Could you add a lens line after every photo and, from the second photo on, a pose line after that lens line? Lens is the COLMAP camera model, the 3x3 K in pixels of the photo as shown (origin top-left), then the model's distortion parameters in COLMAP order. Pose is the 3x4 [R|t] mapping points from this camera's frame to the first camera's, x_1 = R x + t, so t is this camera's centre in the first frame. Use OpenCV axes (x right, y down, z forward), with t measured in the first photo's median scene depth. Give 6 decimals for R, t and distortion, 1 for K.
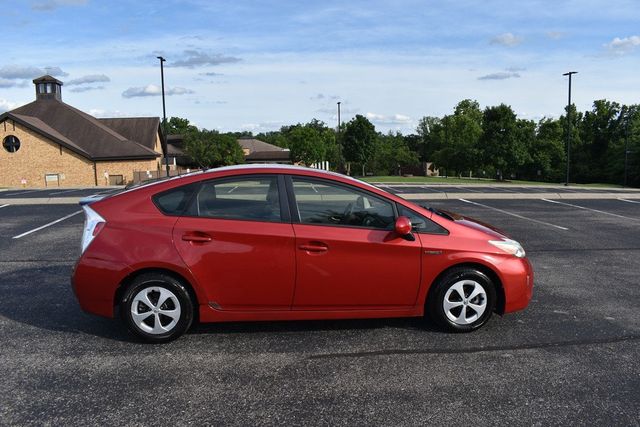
lens RADIAL K [[499.4, 0, 320.0], [0, 499.4, 213.5], [0, 0, 1]] dist [-0.092077, 0.007158]
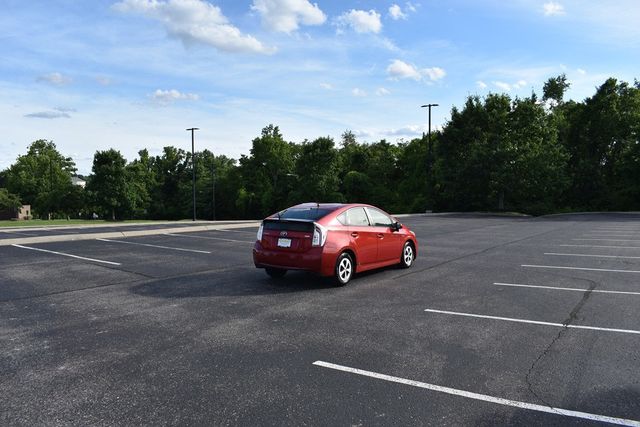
lens RADIAL K [[491.3, 0, 319.1], [0, 491.3, 221.1], [0, 0, 1]] dist [-0.095011, 0.001800]
pose [[0.663569, -0.040496, 0.747018, -1.991156], [0.089887, 0.995616, -0.025873, 0.030972], [-0.742696, 0.084315, 0.664300, -0.358283]]
